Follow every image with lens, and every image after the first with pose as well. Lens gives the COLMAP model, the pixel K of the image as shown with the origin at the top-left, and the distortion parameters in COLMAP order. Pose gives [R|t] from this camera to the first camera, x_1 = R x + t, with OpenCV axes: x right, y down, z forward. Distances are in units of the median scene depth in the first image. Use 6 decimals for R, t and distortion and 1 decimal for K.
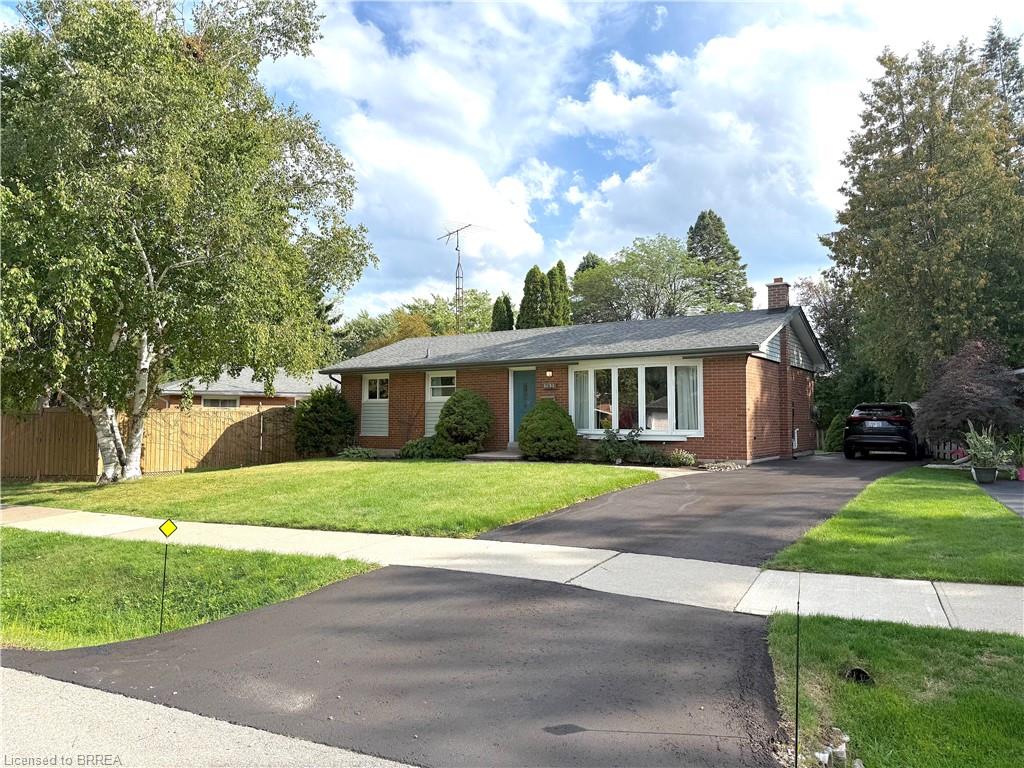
lens RADIAL K [[715.6, 0, 512.0], [0, 715.6, 384.0], [0, 0, 1]] dist [-0.007436, -0.004940]
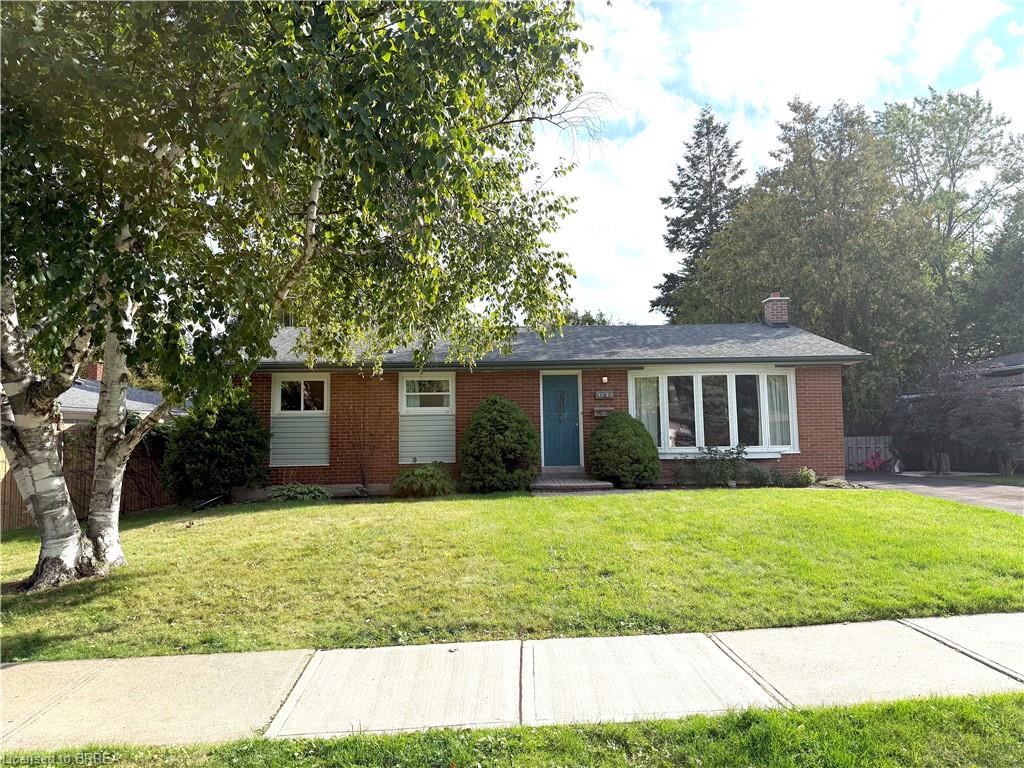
lens RADIAL K [[713.1, 0, 512.0], [0, 713.1, 384.0], [0, 0, 1]] dist [0.058146, -0.068923]
pose [[0.814525, 0.039333, 0.578793, -0.528238], [-0.013813, 0.998731, -0.048432, 0.032831], [-0.579964, 0.031454, 0.814035, 0.430152]]
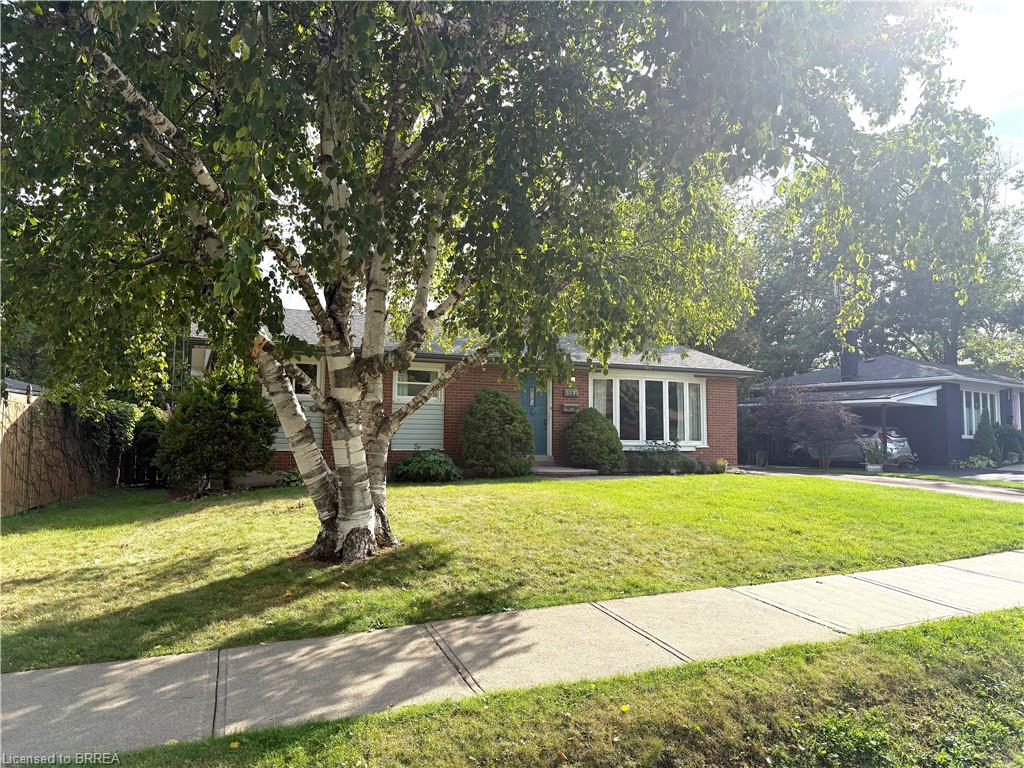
lens RADIAL K [[715.6, 0, 512.0], [0, 715.6, 384.0], [0, 0, 1]] dist [-0.007436, -0.004940]
pose [[0.528096, 0.074571, 0.845904, -0.804094], [-0.049683, 0.997144, -0.056886, 0.049938], [-0.847730, -0.011986, 0.530293, 0.616667]]
